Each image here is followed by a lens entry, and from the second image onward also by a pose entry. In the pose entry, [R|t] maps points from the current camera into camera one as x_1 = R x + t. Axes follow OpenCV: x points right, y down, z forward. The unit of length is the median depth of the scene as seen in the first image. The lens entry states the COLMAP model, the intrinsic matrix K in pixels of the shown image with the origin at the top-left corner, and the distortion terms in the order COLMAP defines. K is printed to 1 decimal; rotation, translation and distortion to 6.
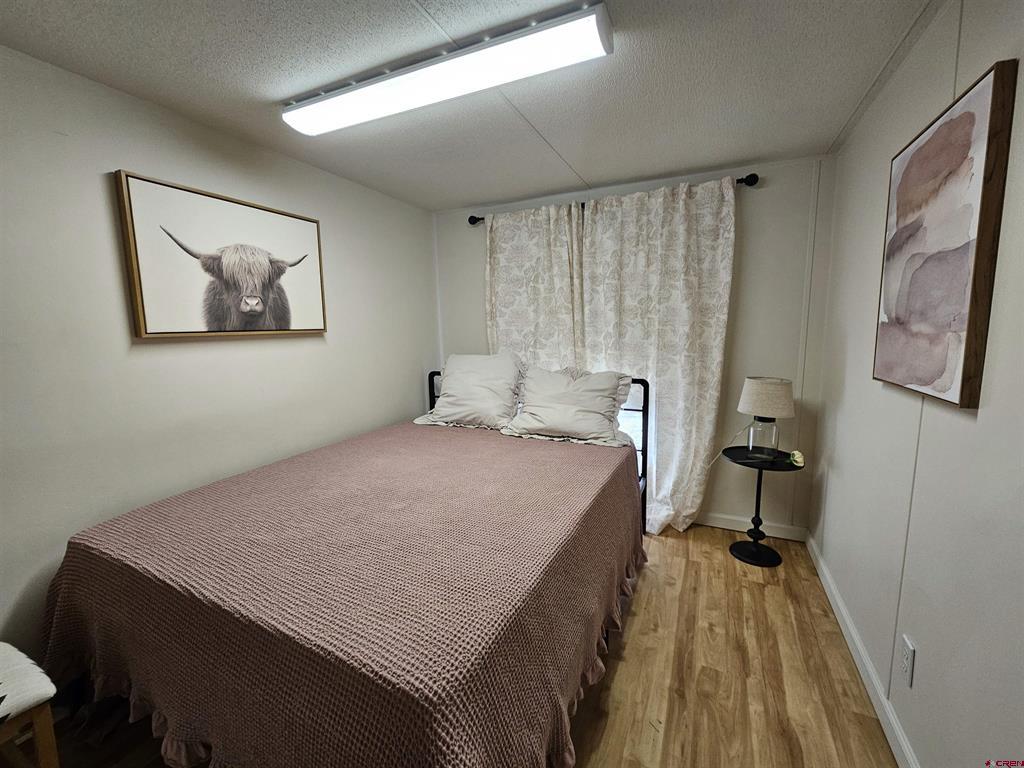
lens RADIAL K [[431.2, 0, 510.8], [0, 431.2, 380.7], [0, 0, 1]] dist [0.001310, -0.000644]
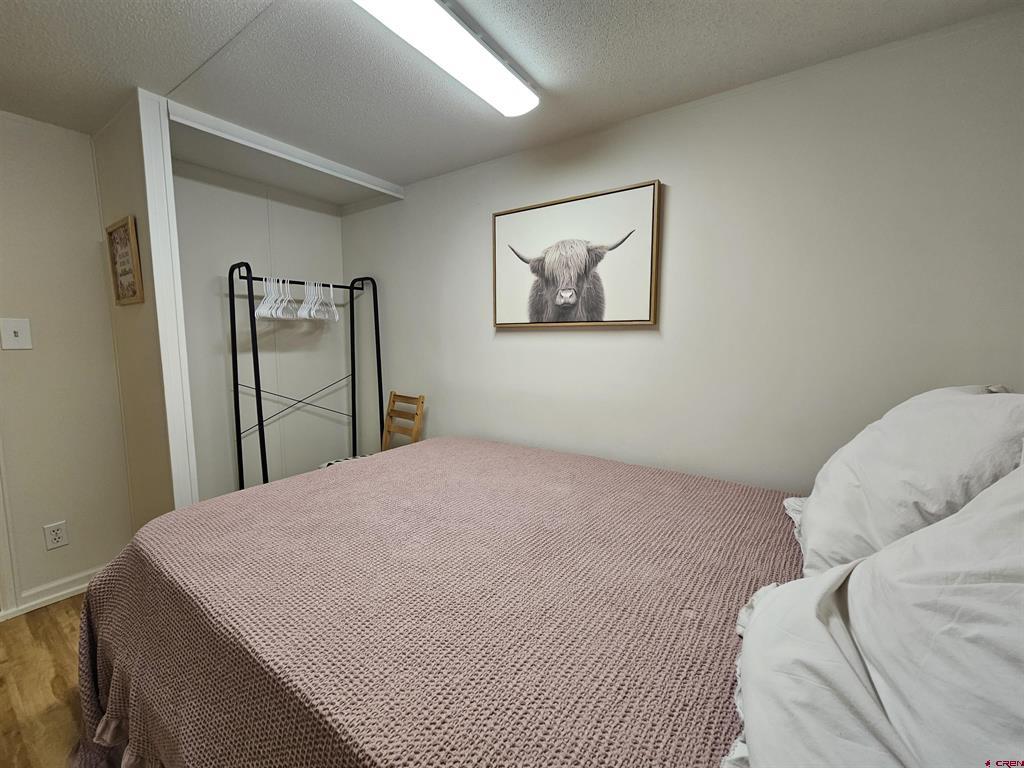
lens RADIAL K [[431.2, 0, 510.8], [0, 431.2, 380.7], [0, 0, 1]] dist [0.001310, -0.000644]
pose [[-0.188880, 0.118840, -0.974783, 0.470910], [-0.122977, 0.981973, 0.143545, -0.112669], [0.974269, 0.146988, -0.170861, 1.091190]]
